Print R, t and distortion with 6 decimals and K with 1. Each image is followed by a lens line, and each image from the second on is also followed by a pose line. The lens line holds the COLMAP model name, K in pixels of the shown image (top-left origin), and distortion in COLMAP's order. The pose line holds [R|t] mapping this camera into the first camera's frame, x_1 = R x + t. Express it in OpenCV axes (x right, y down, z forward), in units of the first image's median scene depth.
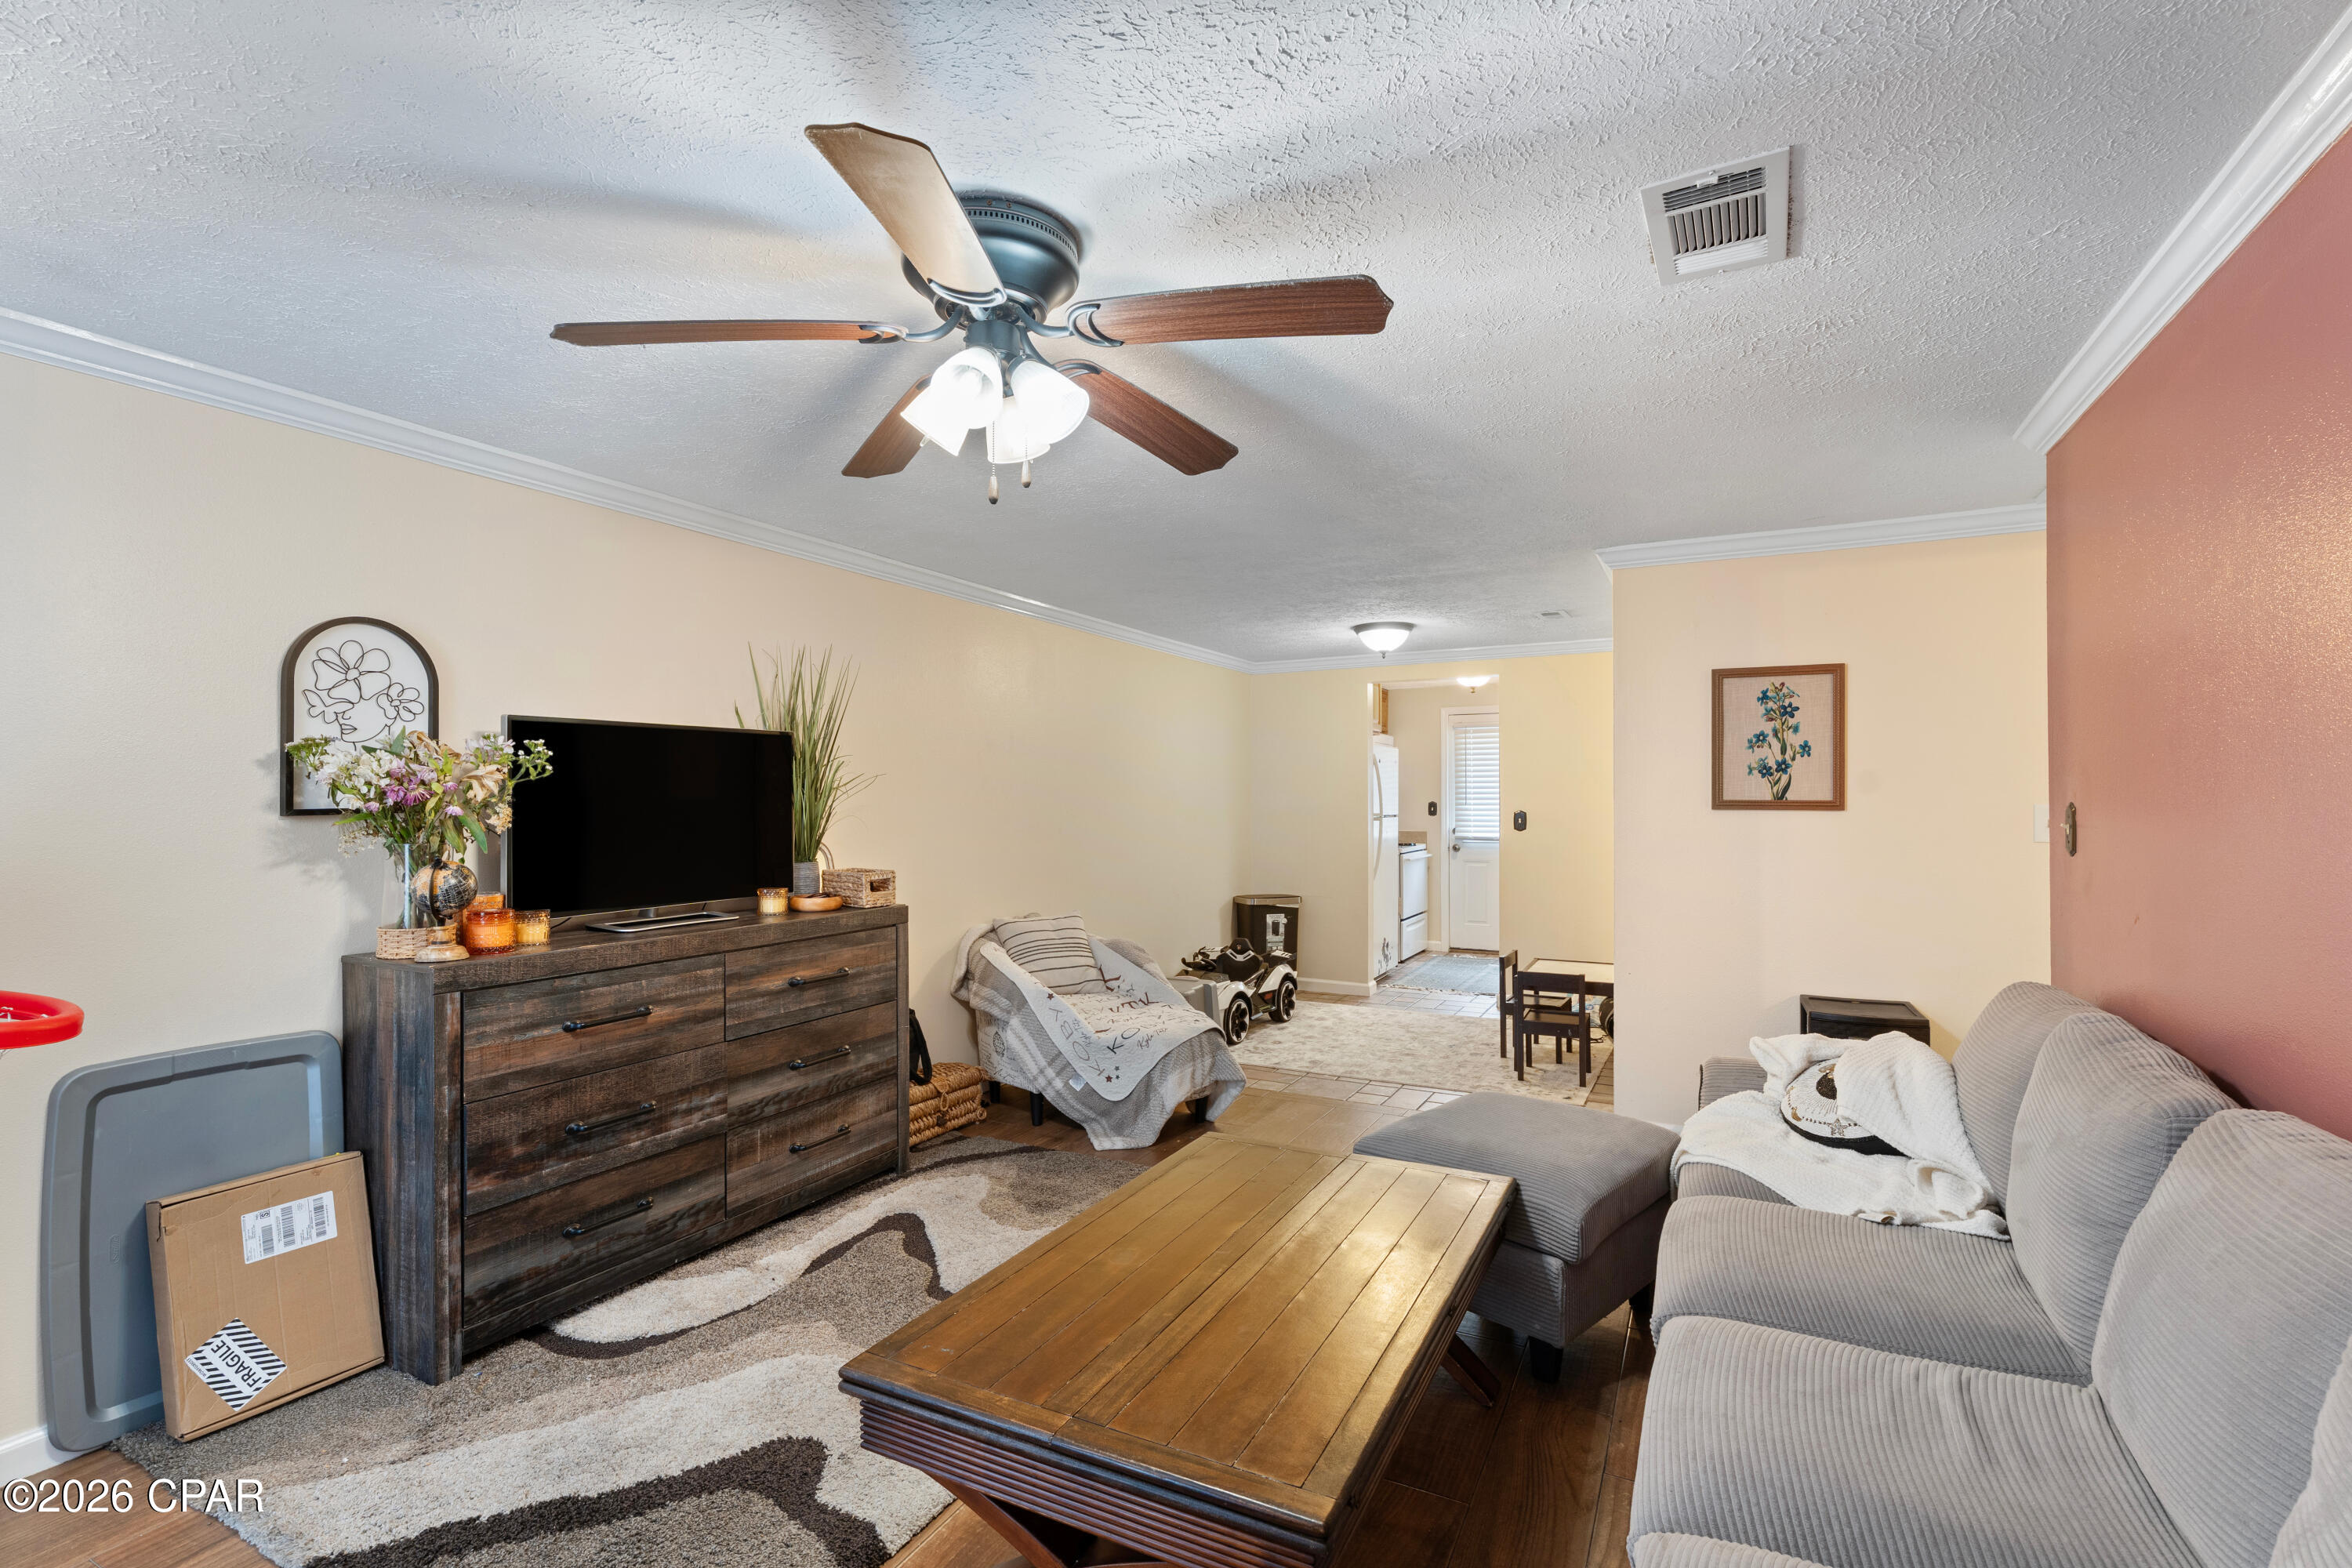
lens RADIAL K [[1052.9, 0, 1185.5], [0, 1052.9, 794.5], [0, 0, 1]] dist [-0.005991, -0.000507]
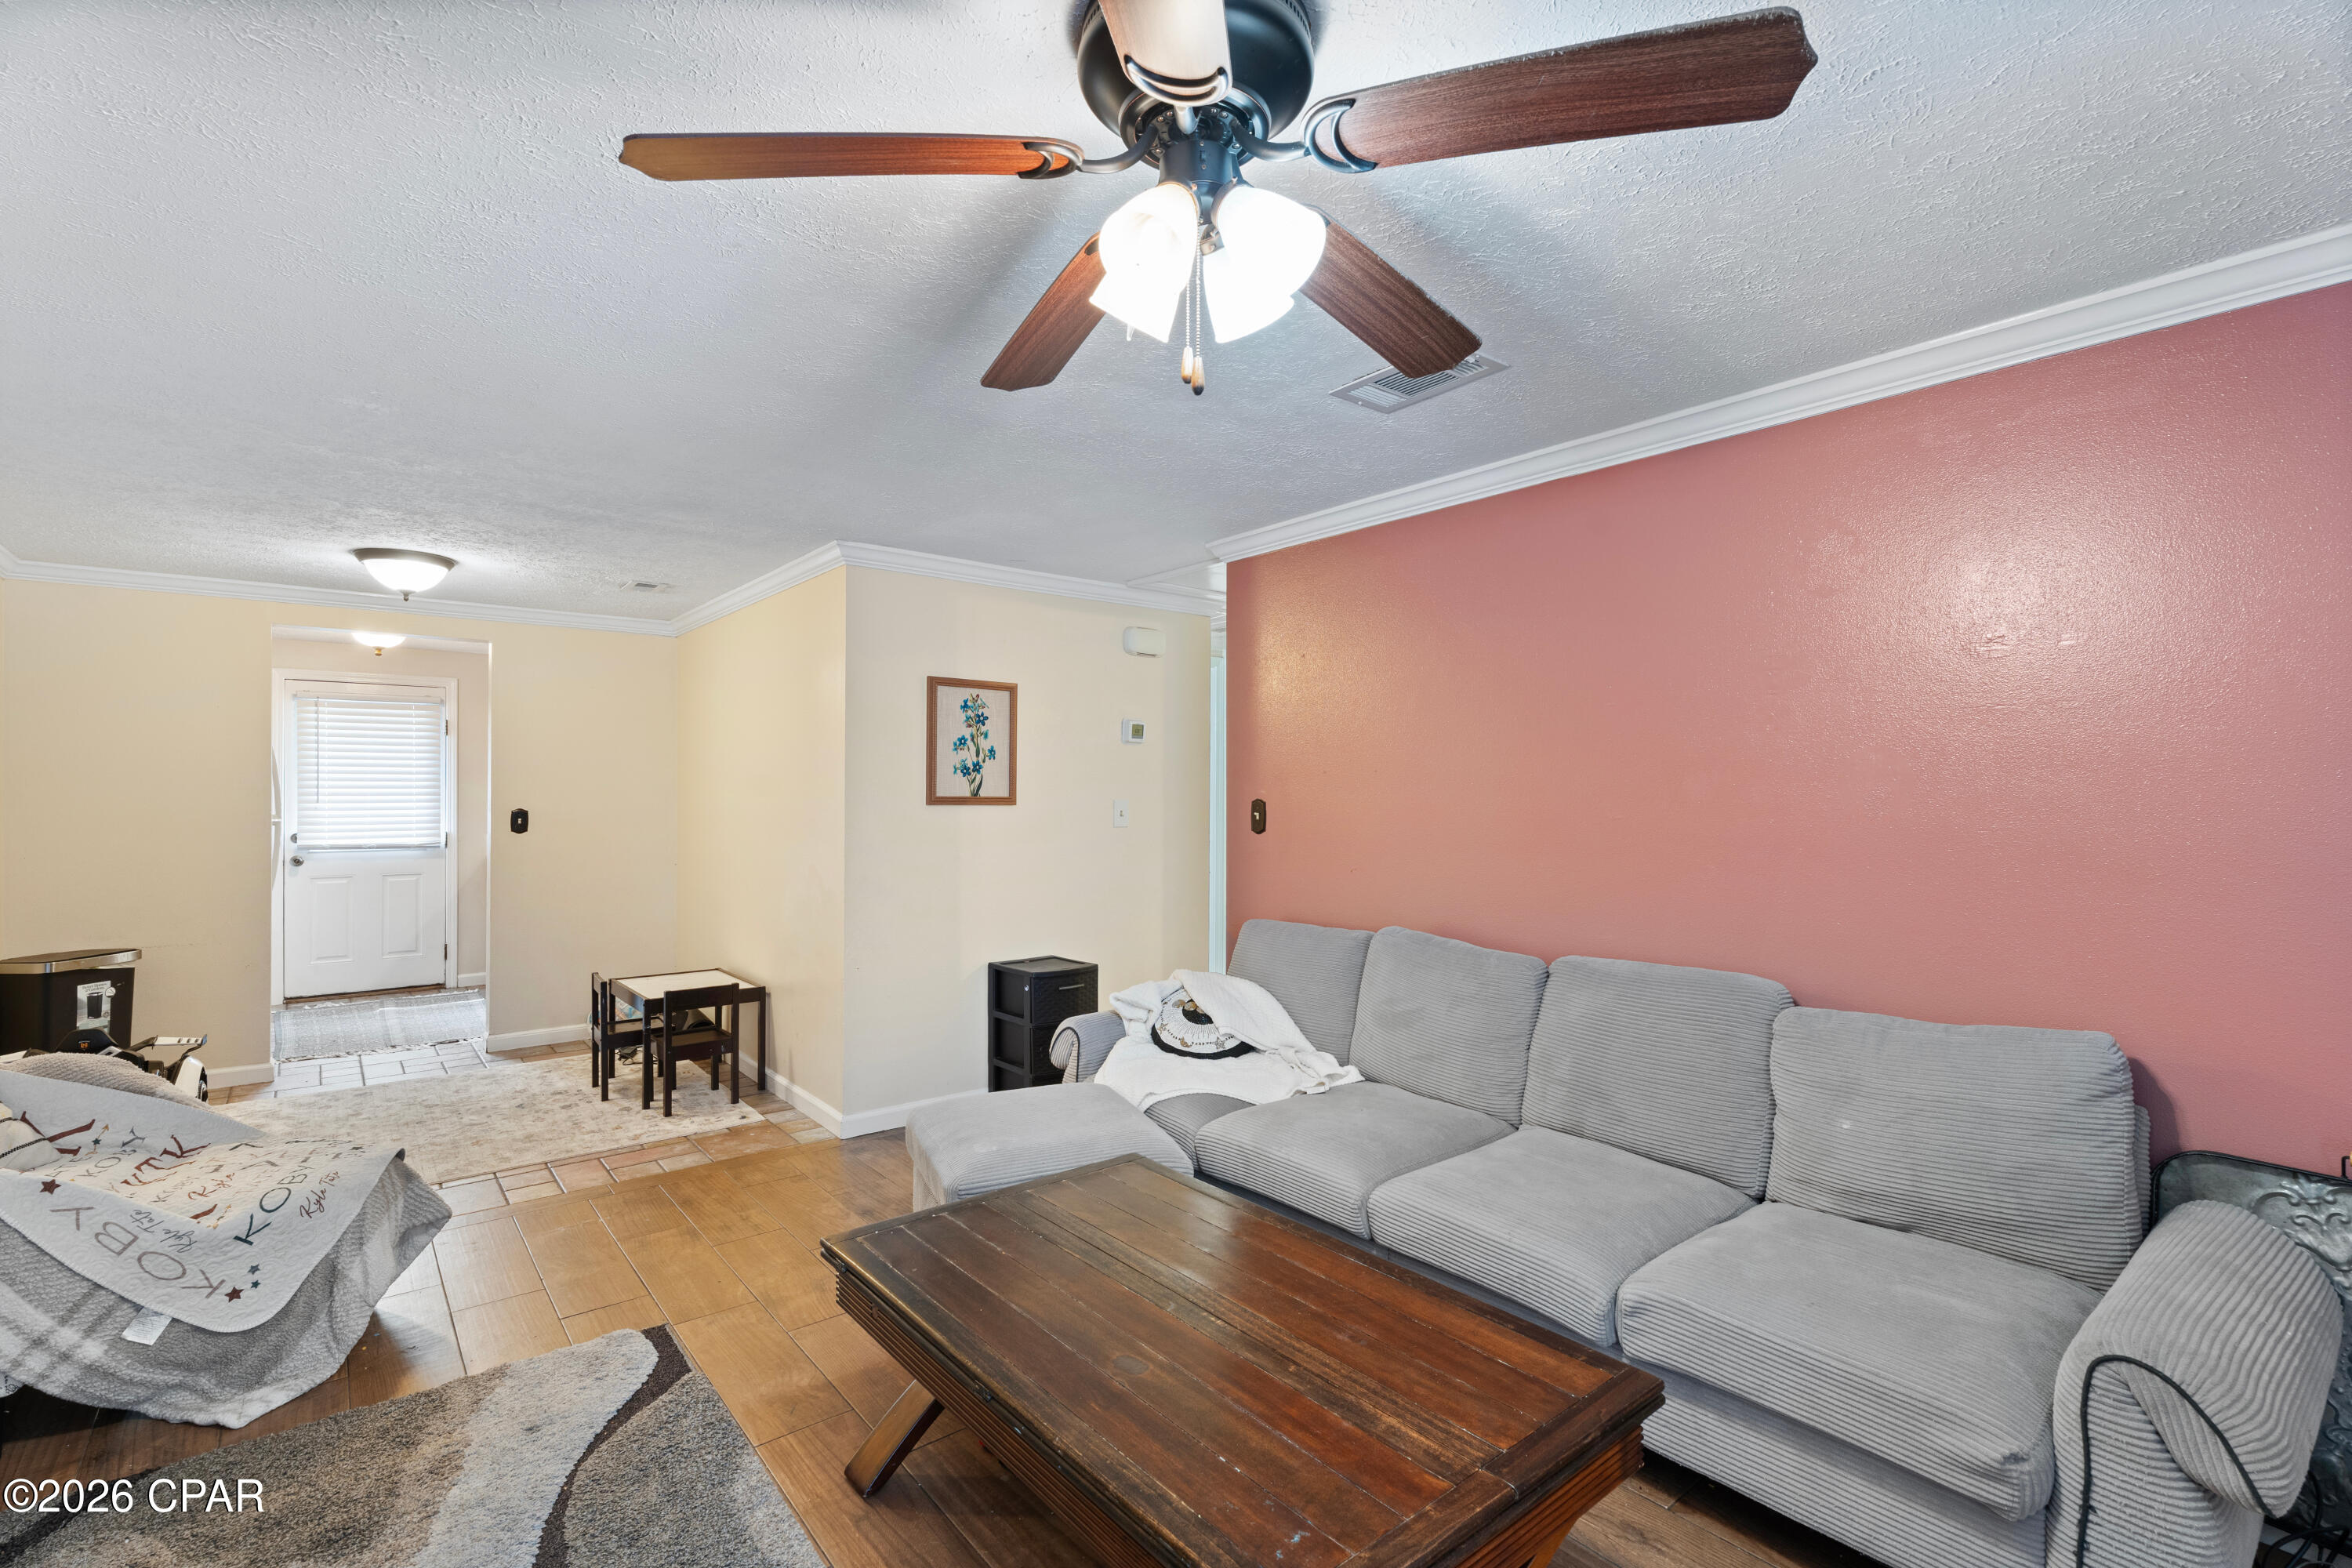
lens RADIAL K [[1052.9, 0, 1184.4], [0, 1052.9, 787.6], [0, 0, 1]] dist [-0.005991, -0.000507]
pose [[0.399275, 0.007339, 0.916802, -0.390900], [-0.005245, 0.999970, -0.005721, 0.001142], [-0.916816, -0.002525, 0.399302, 0.321622]]
